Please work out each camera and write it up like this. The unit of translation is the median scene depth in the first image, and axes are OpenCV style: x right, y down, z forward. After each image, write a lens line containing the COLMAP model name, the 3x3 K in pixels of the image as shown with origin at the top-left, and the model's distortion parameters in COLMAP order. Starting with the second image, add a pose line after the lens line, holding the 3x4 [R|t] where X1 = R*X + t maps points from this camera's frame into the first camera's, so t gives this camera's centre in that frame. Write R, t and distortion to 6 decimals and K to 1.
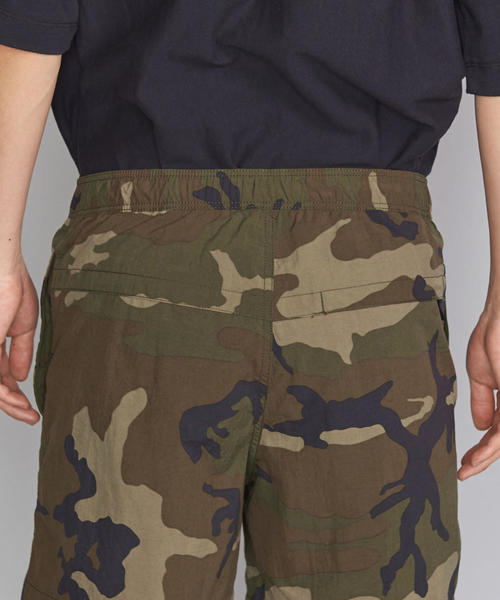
lens RADIAL K [[3922.4, 0, 248.9], [0, 3922.4, 300.1], [0, 0, 1]] dist [0.481558, 0.000000]
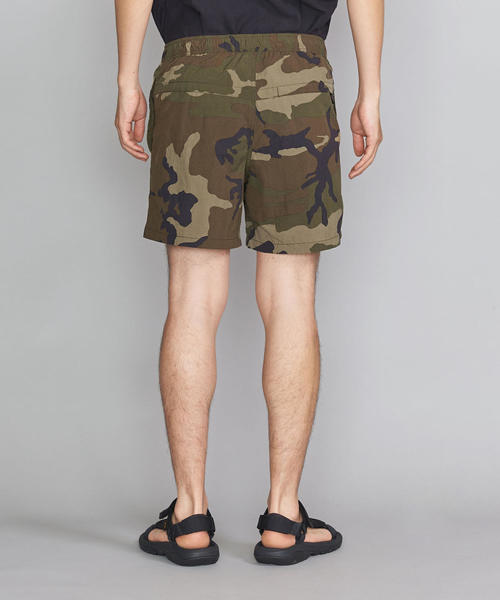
lens RADIAL K [[3922.4, 0, 251.1], [0, 3922.4, 297.6], [0, 0, 1]] dist [0.481558, 0.000000]
pose [[0.999753, -0.019737, 0.010239, -0.021365], [0.020341, 0.997825, -0.062708, 0.254248], [-0.008979, 0.062901, 0.997979, -1.206008]]
